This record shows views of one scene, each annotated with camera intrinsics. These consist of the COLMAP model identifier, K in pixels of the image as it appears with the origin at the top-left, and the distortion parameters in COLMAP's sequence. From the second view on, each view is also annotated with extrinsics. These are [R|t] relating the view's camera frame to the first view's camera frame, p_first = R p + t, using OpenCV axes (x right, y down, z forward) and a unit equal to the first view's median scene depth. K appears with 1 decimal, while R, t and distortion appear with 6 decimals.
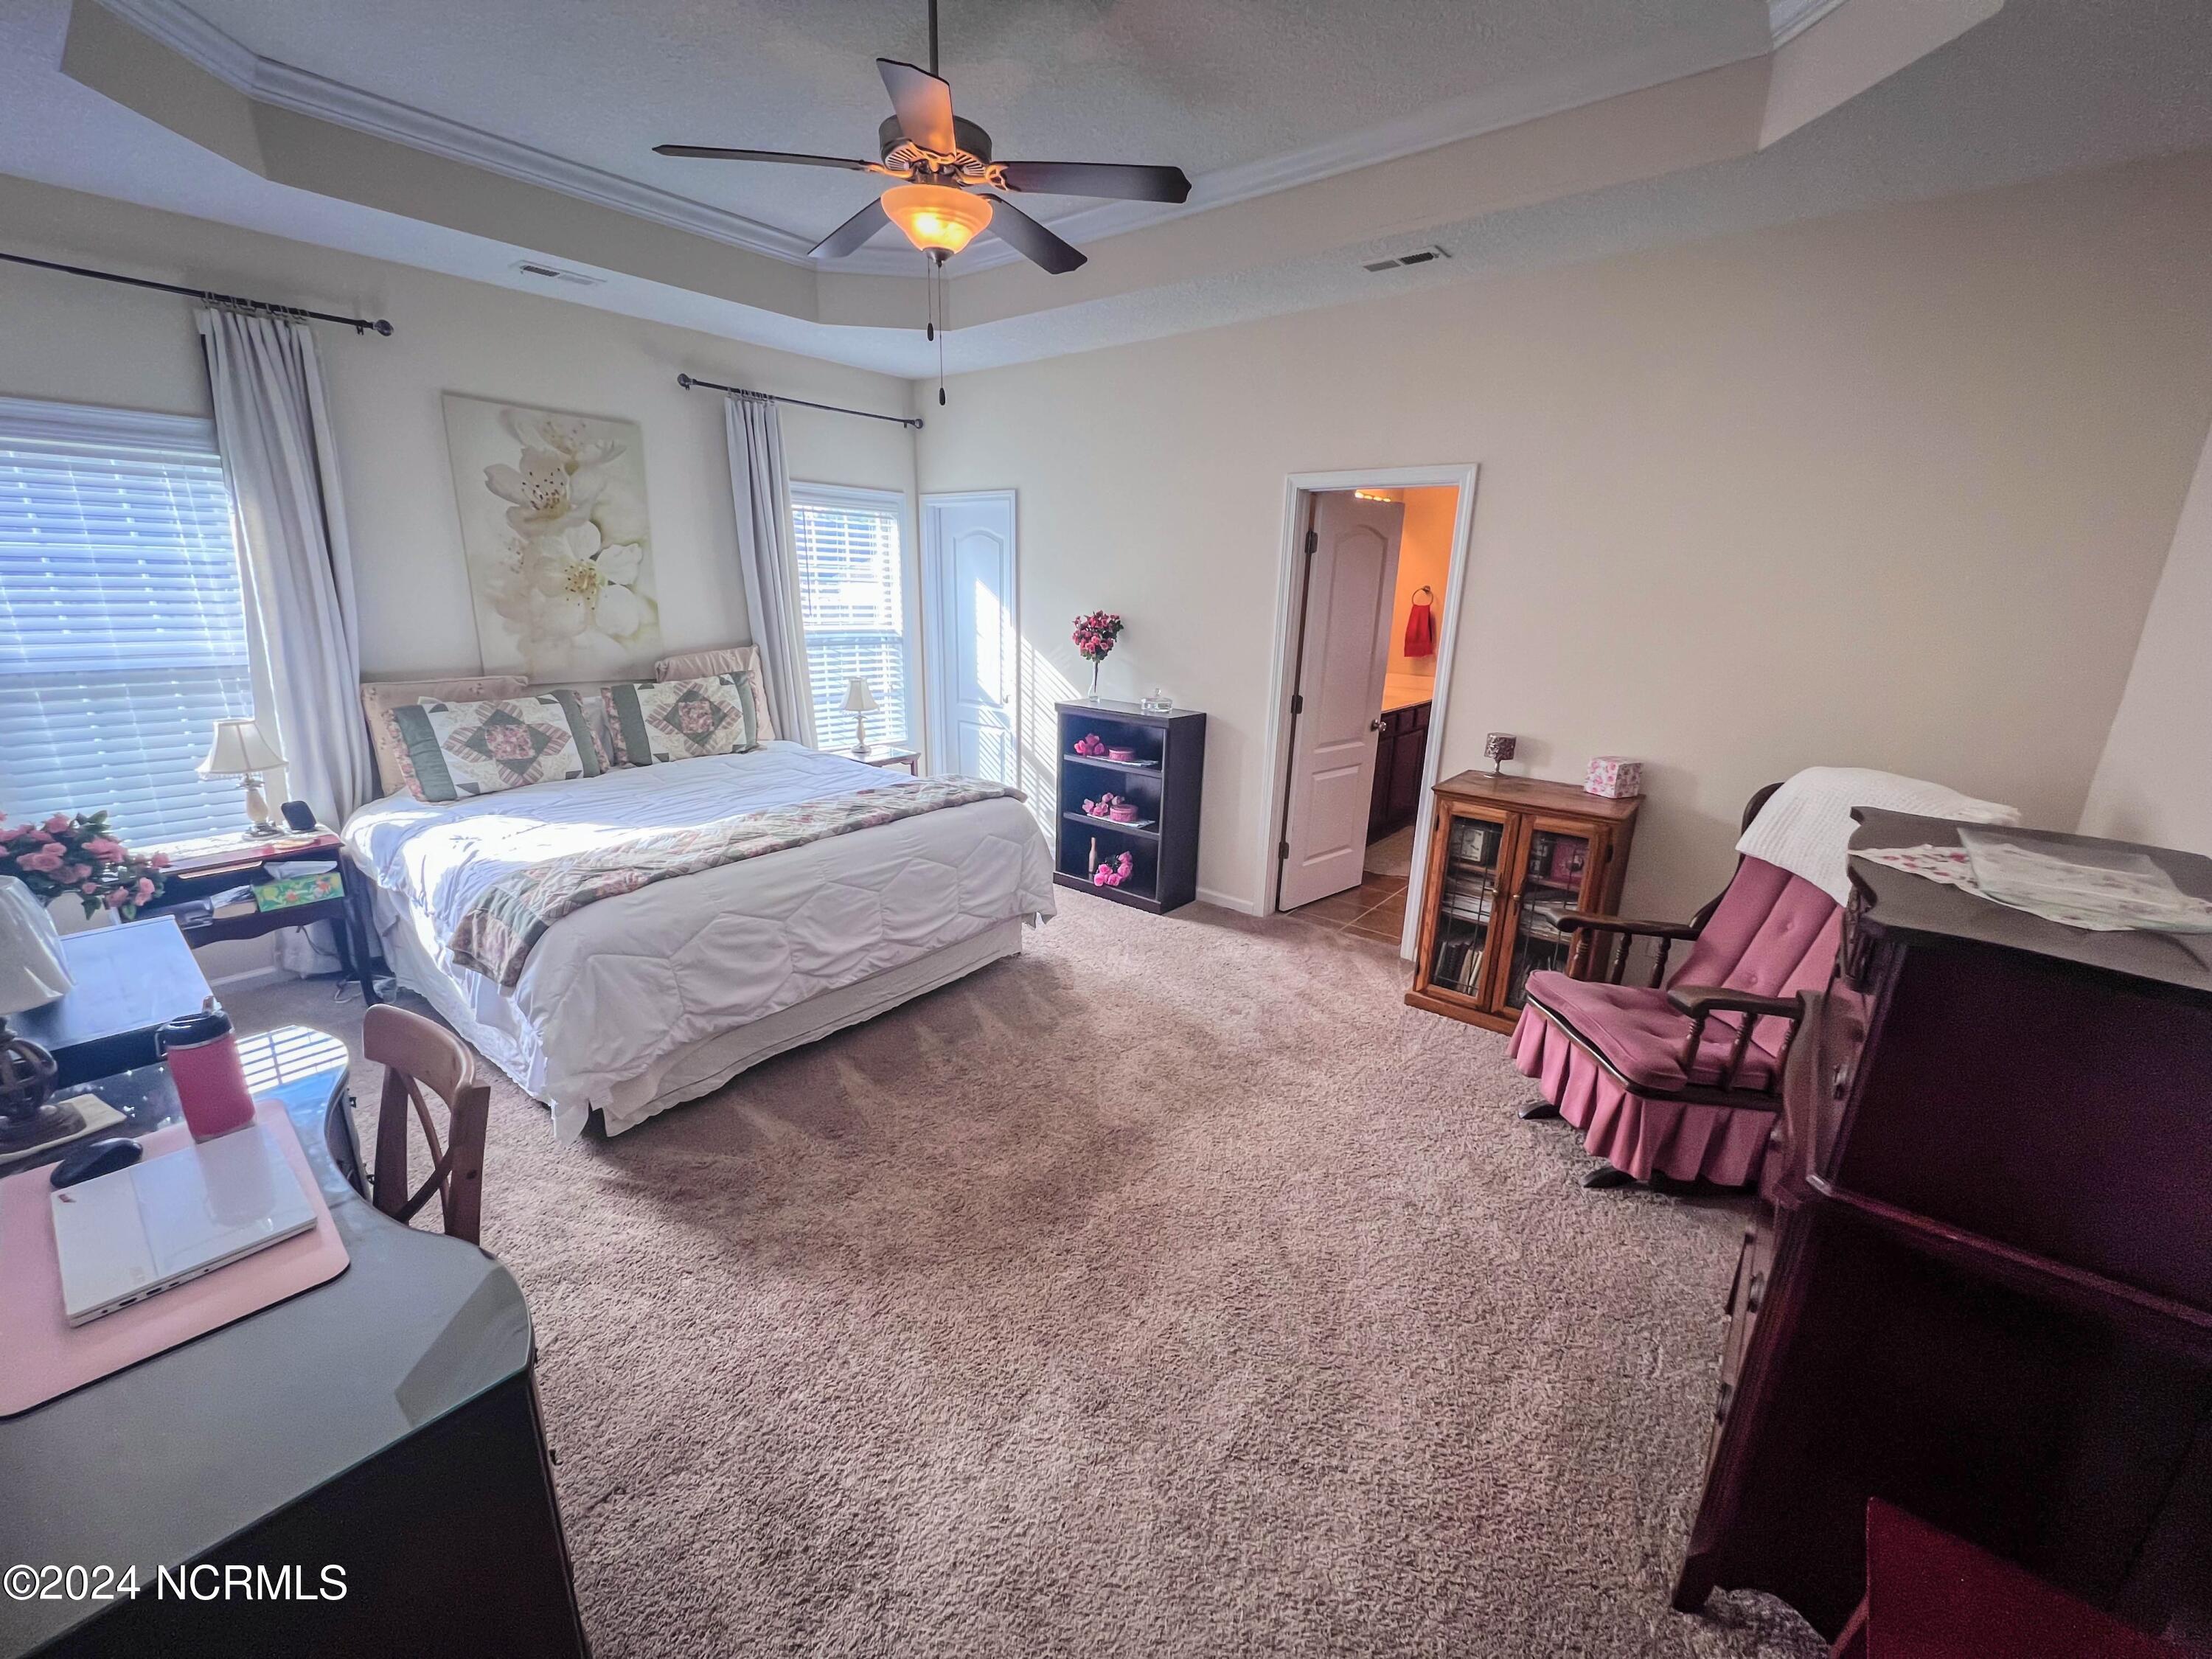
lens RADIAL K [[888.7, 0, 1098.5], [0, 888.7, 827.5], [0, 0, 1]] dist [-0.000097, -0.000317]
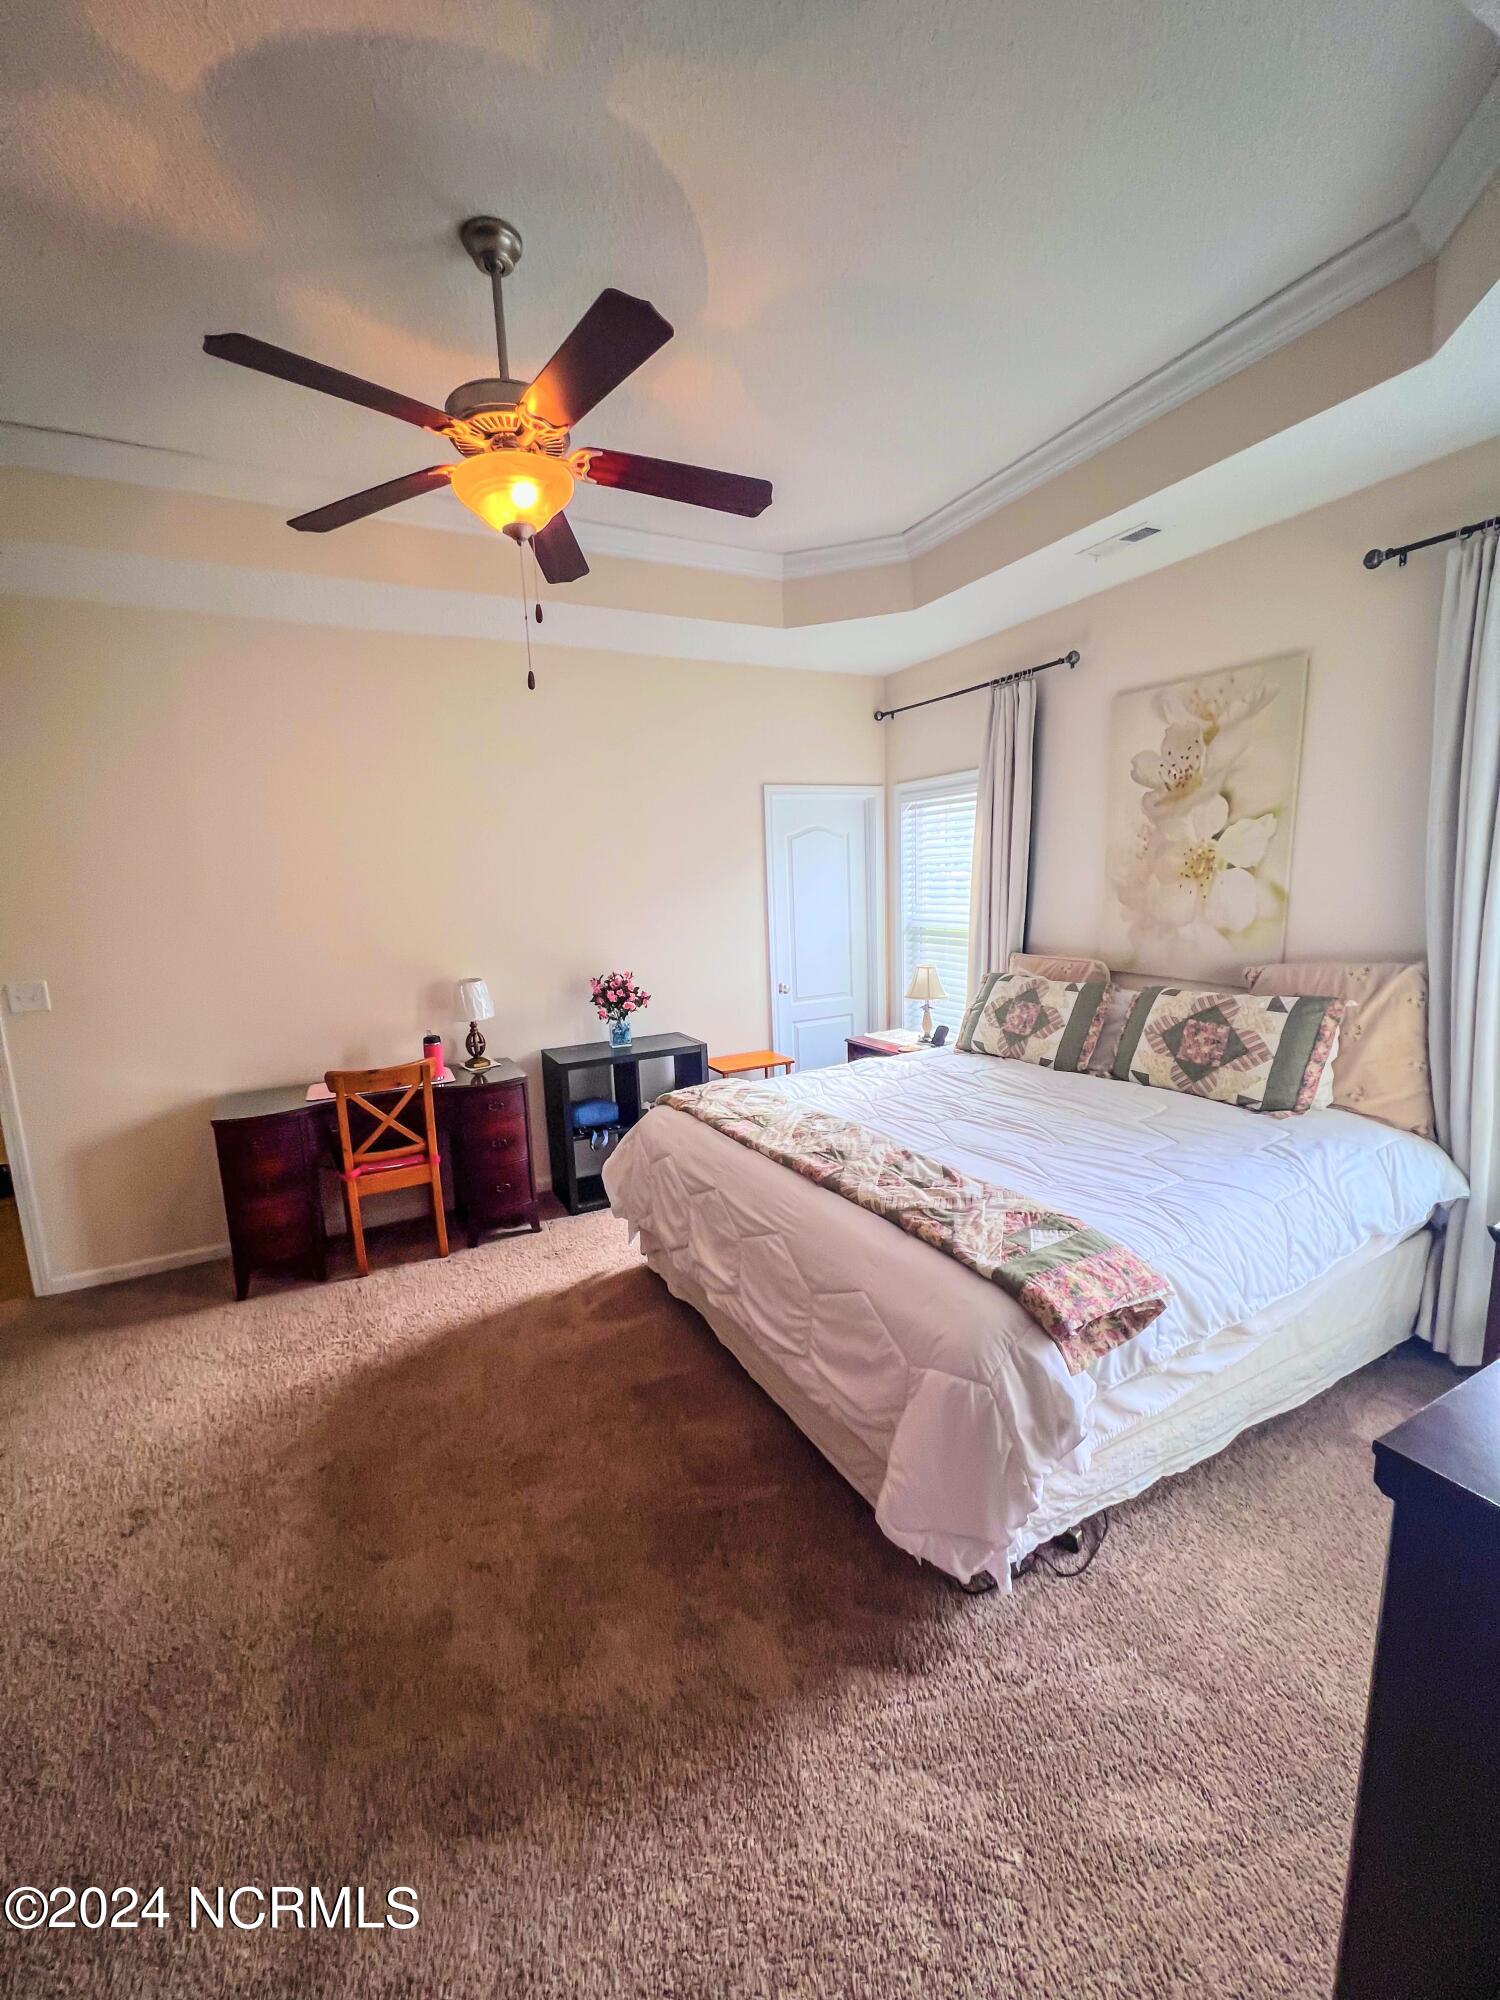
lens RADIAL K [[803.5, 0, 746.4], [0, 803.5, 1003.3], [0, 0, 1]] dist [-0.000097, -0.000317]
pose [[-0.397757, 0.140267, -0.906705, 0.318052], [-0.213490, 0.946969, 0.240151, -0.248203], [0.892307, 0.289095, -0.346717, 0.933520]]
